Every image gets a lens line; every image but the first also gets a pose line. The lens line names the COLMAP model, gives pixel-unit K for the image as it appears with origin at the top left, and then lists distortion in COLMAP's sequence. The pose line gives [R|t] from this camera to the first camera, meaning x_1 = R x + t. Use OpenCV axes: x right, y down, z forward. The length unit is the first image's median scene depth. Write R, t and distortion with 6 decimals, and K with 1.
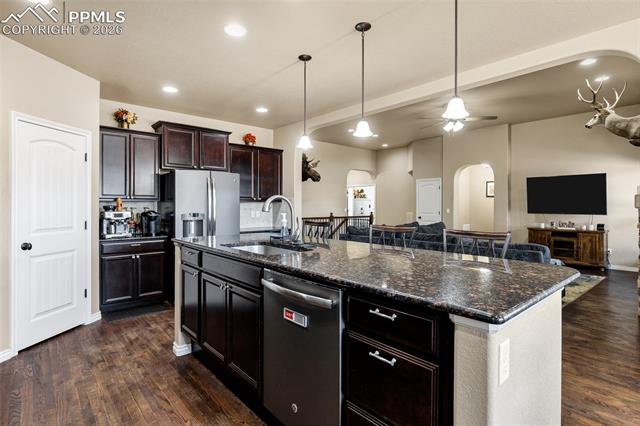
lens RADIAL K [[329.5, 0, 322.8], [0, 329.5, 204.2], [0, 0, 1]] dist [-0.001435, 0.000221]
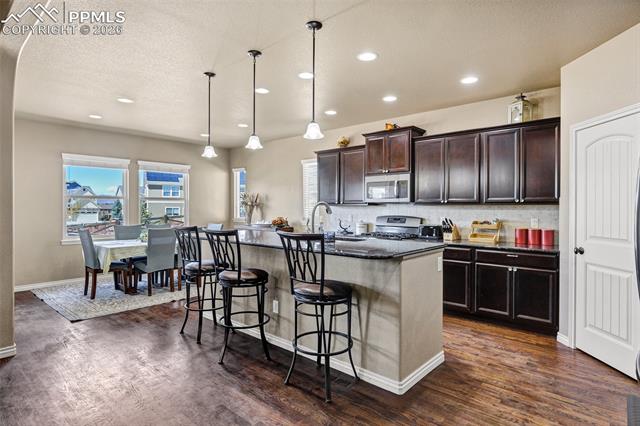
lens RADIAL K [[350.4, 0, 320.0], [0, 350.4, 213.0], [0, 0, 1]] dist [0.001043, -0.000040]
pose [[-0.993059, -0.001209, -0.117614, 0.028800], [-0.002169, 0.999965, 0.008031, 0.002403], [0.117600, 0.008230, -0.993027, 1.669130]]
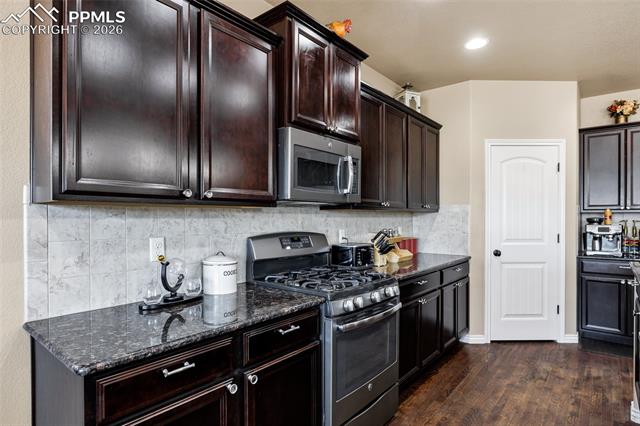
lens RADIAL K [[353.9, 0, 301.7], [0, 353.9, 219.0], [0, 0, 1]] dist [0.000486, 0.000611]
pose [[0.133544, 0.004738, -0.991032, 0.203634], [0.003151, 0.999981, 0.005205, -0.000455], [0.991038, -0.003818, 0.133527, 0.126429]]
